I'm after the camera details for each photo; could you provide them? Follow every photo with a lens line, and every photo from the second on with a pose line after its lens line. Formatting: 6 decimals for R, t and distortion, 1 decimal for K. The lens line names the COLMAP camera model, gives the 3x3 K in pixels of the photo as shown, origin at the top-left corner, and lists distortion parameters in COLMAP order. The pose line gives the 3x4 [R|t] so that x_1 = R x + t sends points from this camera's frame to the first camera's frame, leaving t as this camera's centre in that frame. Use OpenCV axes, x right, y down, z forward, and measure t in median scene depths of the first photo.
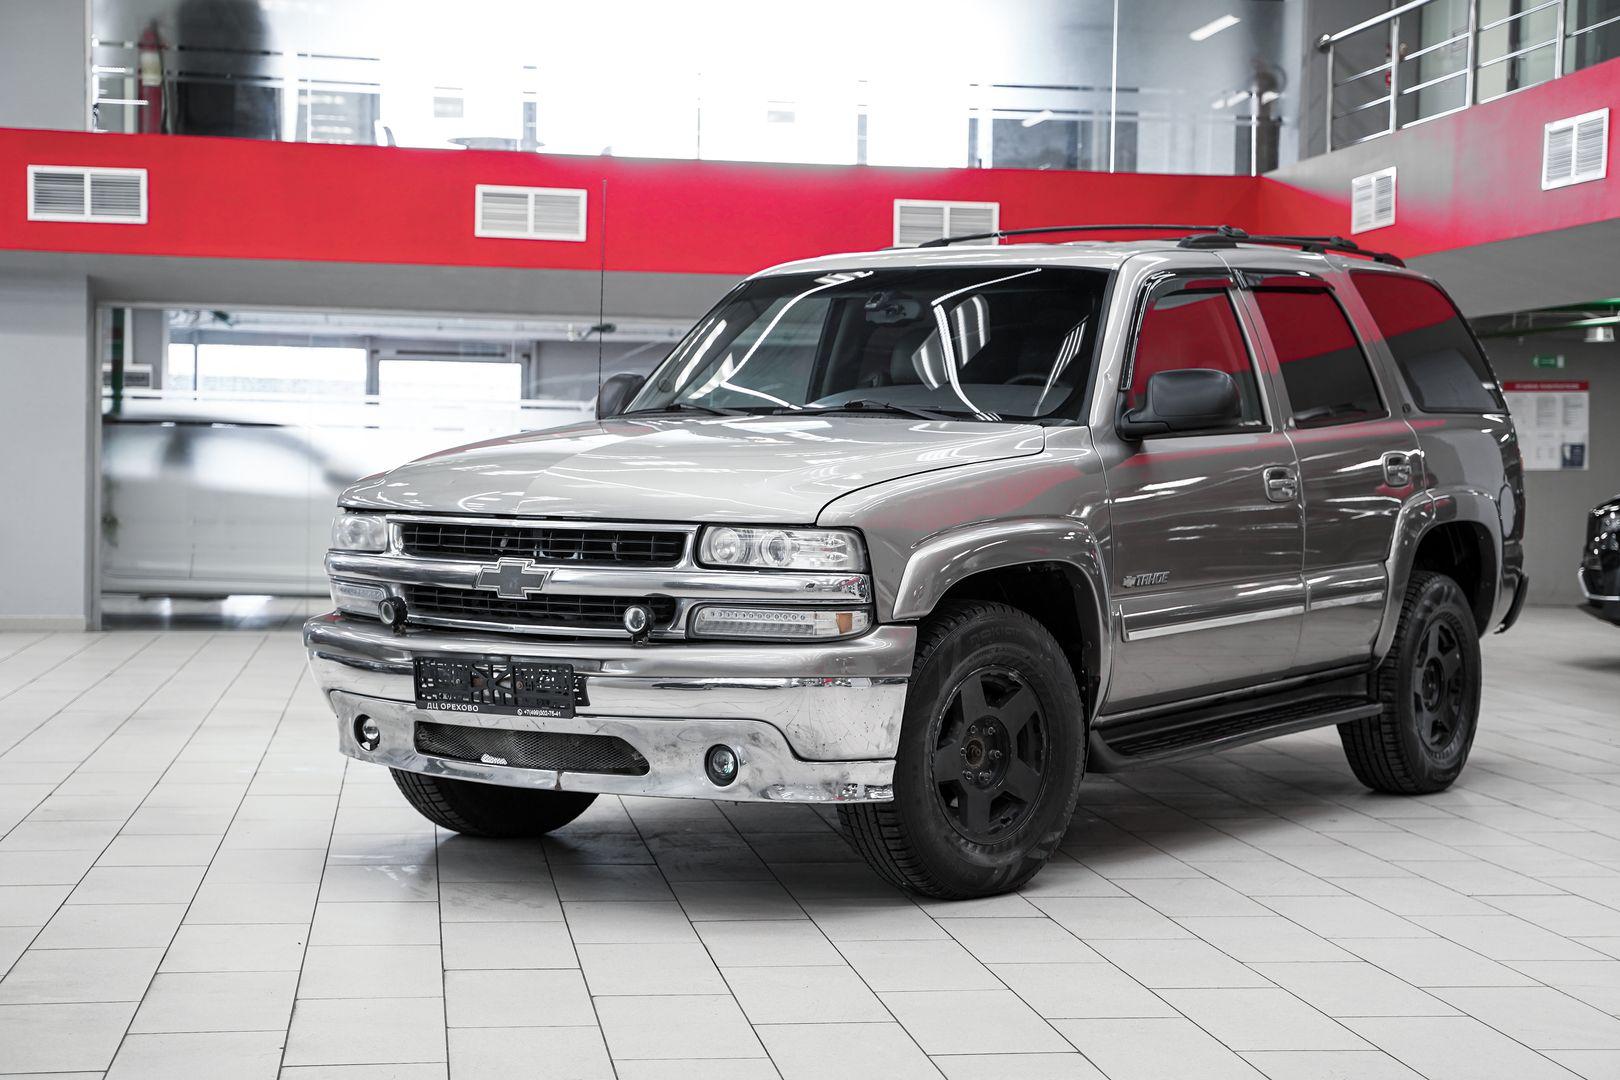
lens RADIAL K [[2625.9, 0, 810.0], [0, 2625.9, 540.0], [0, 0, 1]] dist [0.042816, 0.779819]
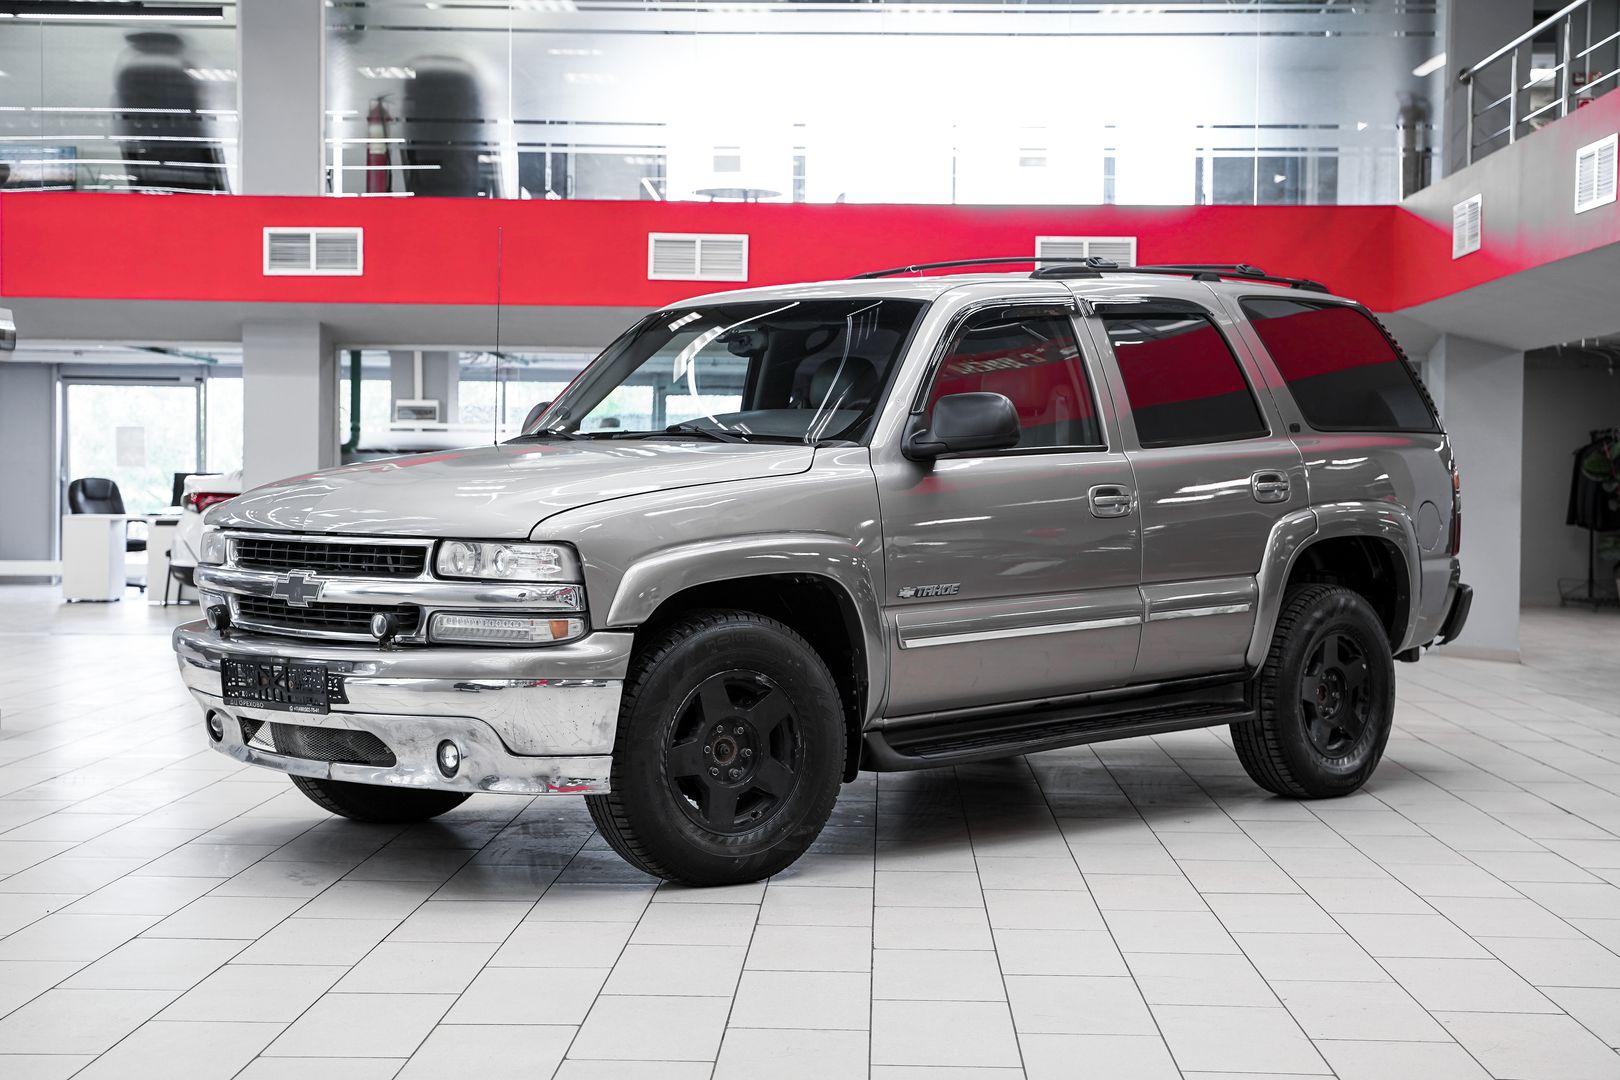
lens RADIAL K [[2421.8, 0, 810.0], [0, 2421.8, 540.0], [0, 0, 1]] dist [0.103364, 0.077680]
pose [[0.983773, -0.001251, -0.179411, 0.258326], [0.000030, 0.999977, -0.006809, 0.001195], [0.179416, 0.006693, 0.983751, 0.025299]]
